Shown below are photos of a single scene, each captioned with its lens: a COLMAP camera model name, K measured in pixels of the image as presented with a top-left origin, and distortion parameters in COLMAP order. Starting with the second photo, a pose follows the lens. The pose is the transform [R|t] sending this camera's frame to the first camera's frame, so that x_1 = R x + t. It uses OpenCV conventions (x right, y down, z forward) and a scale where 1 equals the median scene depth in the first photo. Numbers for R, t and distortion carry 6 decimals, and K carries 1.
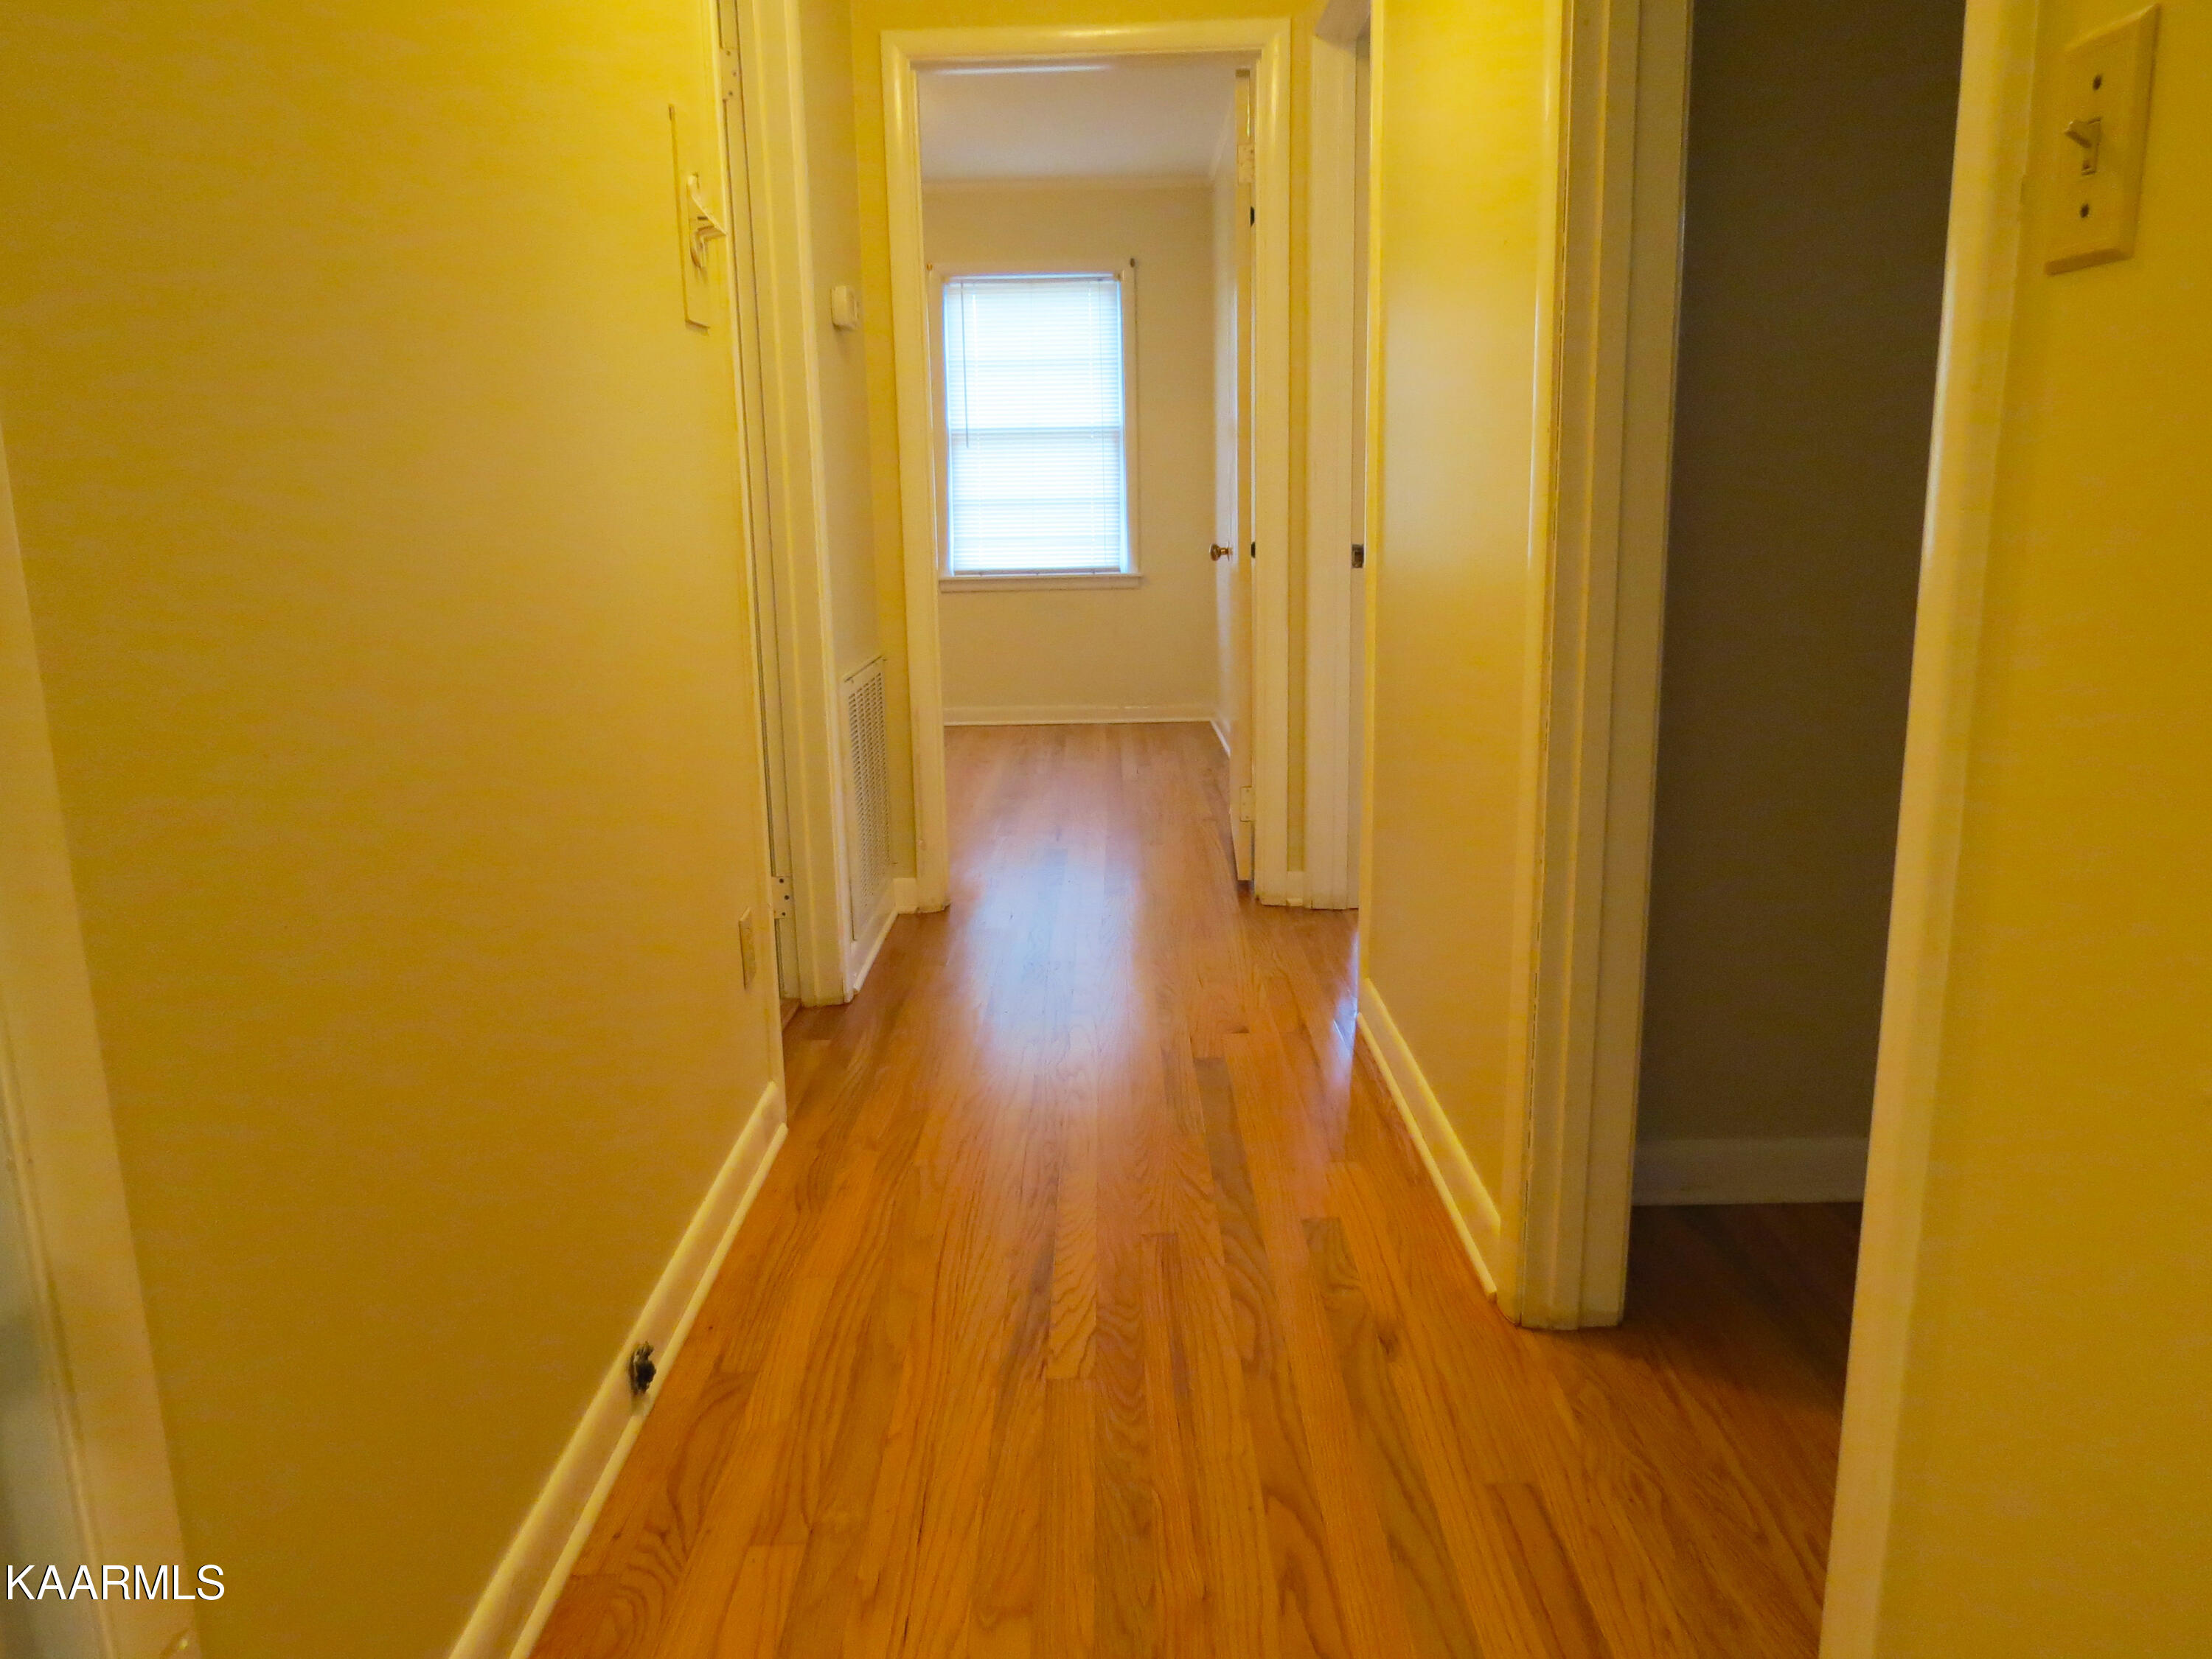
lens RADIAL K [[1552.4, 0, 1106.0], [0, 1552.4, 829.5], [0, 0, 1]] dist [-0.041603, -0.003145]
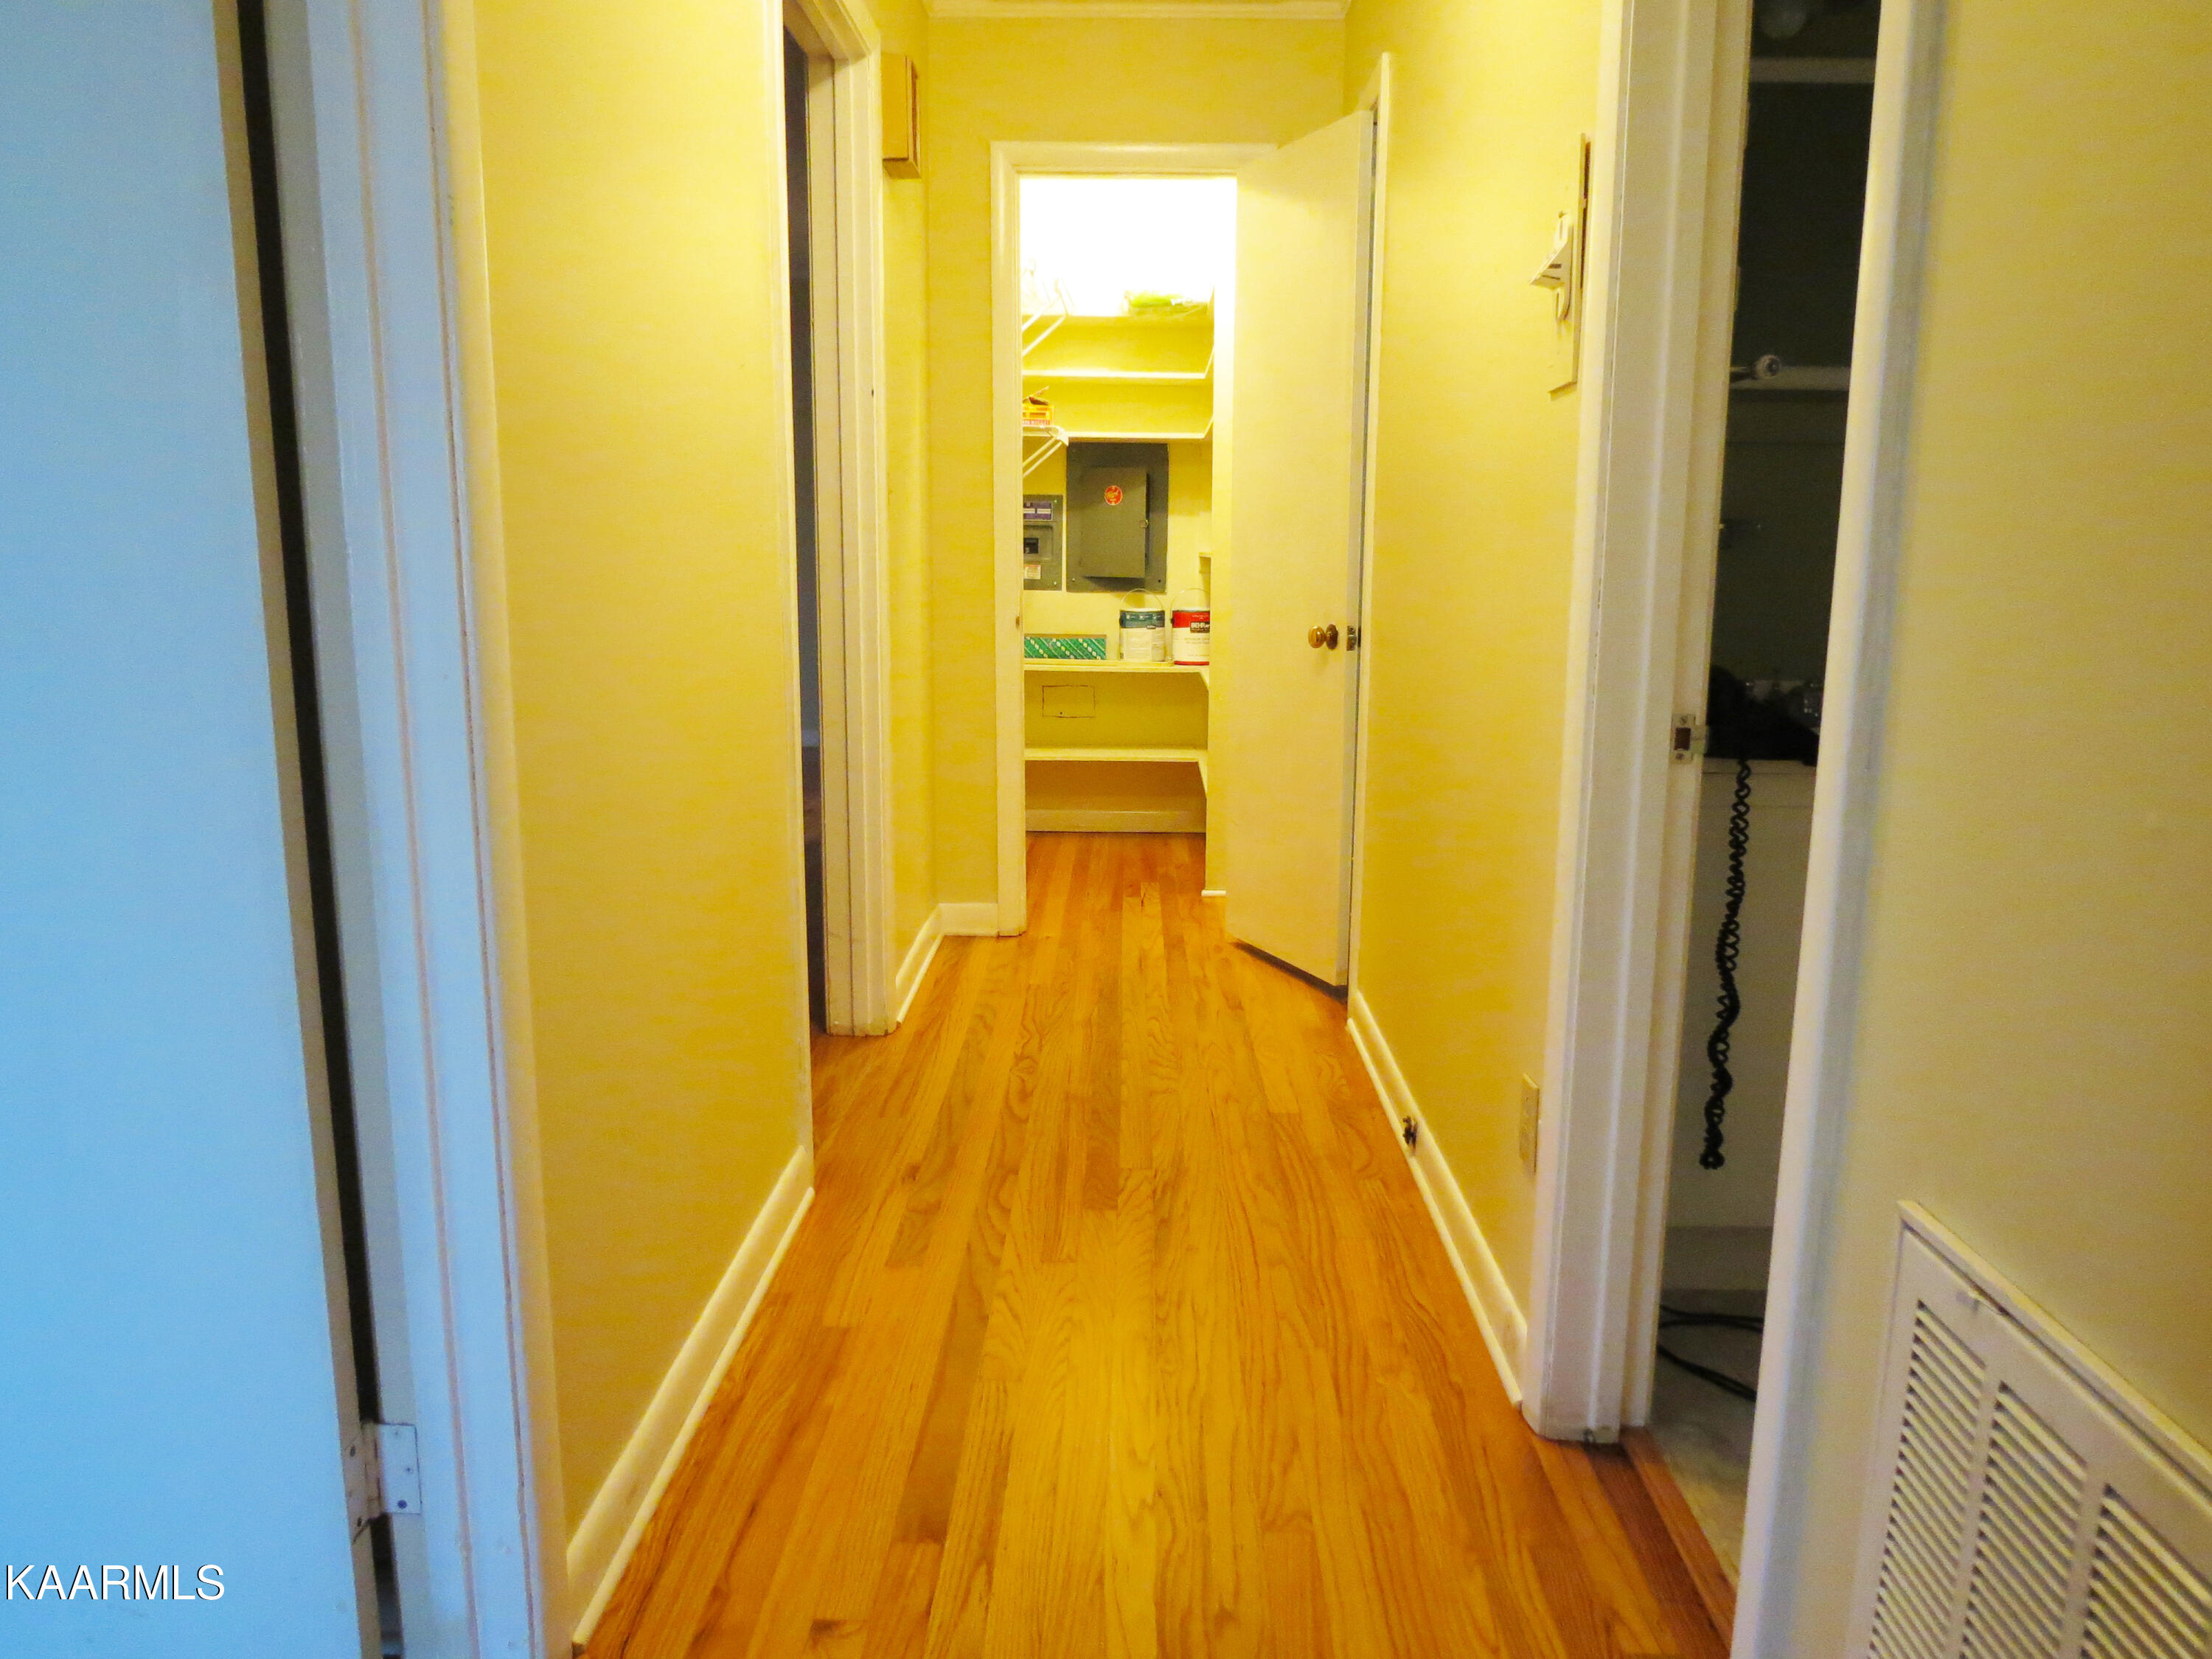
lens RADIAL K [[1552.4, 0, 1106.0], [0, 1552.4, 829.5], [0, 0, 1]] dist [-0.041603, -0.003145]
pose [[-0.999616, 0.009213, 0.026145, -0.030509], [0.018470, 0.924666, 0.380330, -0.430385], [-0.020671, 0.380667, -0.924481, 1.896627]]
